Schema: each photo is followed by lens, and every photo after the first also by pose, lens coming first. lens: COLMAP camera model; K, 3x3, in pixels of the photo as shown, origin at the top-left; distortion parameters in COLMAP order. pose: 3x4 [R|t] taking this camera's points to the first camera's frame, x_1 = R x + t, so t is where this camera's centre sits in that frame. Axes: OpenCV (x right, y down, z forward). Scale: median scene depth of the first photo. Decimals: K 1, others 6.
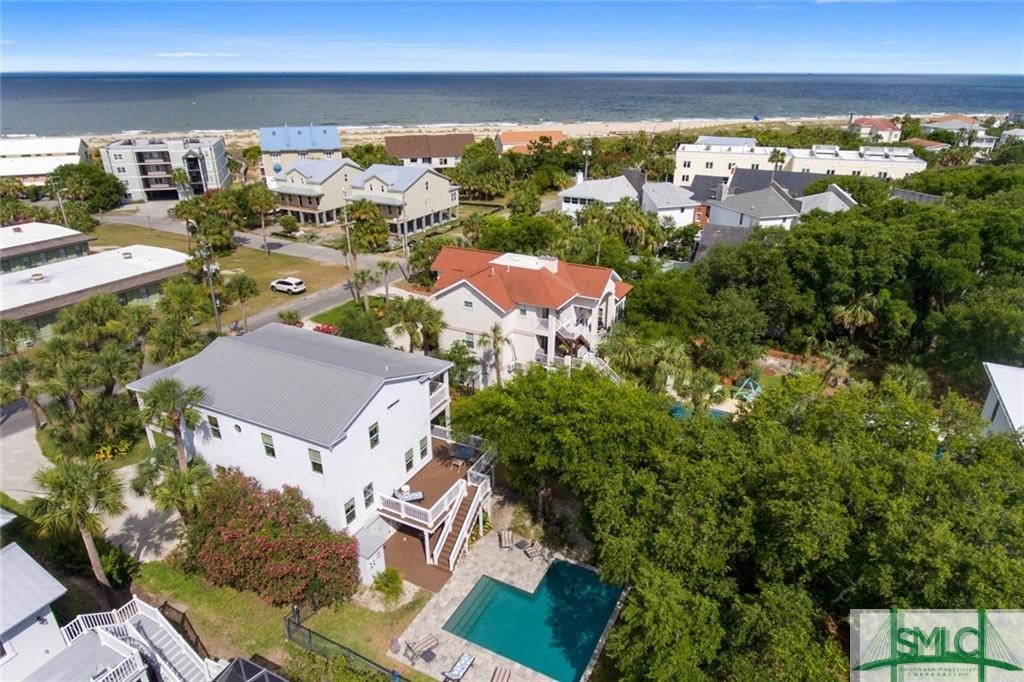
lens RADIAL K [[604.9, 0, 514.0], [0, 604.9, 362.7], [0, 0, 1]] dist [-0.007552, -0.001059]
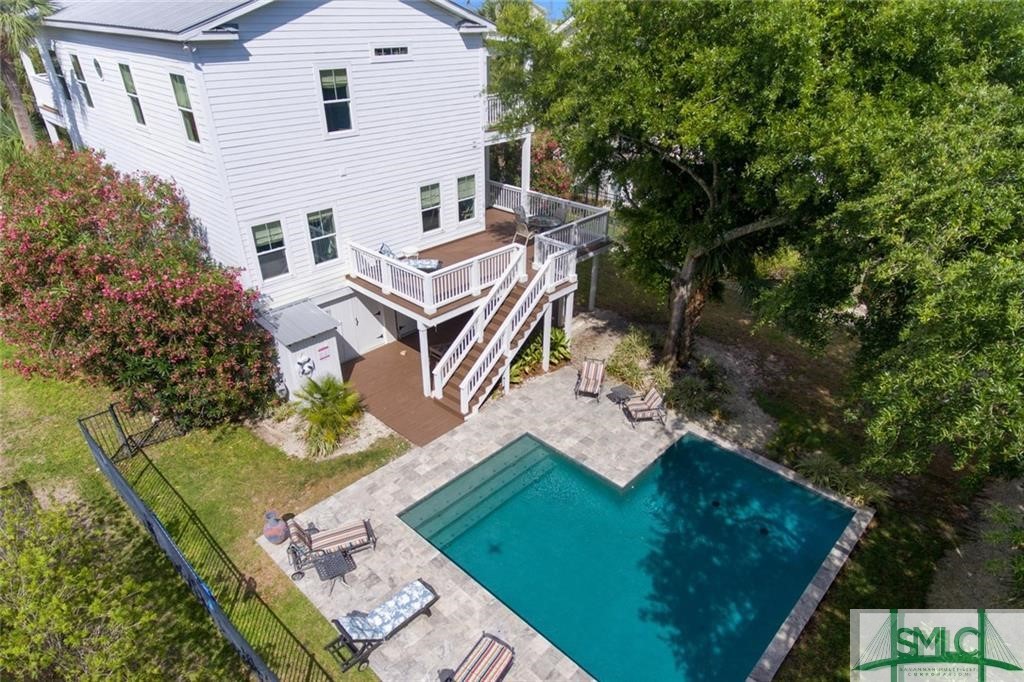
lens RADIAL K [[592.9, 0, 513.9], [0, 592.9, 386.2], [0, 0, 1]] dist [0.001704, 0.000130]
pose [[0.959597, 0.158753, -0.232318, 0.039738], [-0.124408, 0.979930, 0.155758, 0.231376], [0.252382, -0.120562, 0.960087, 0.528331]]
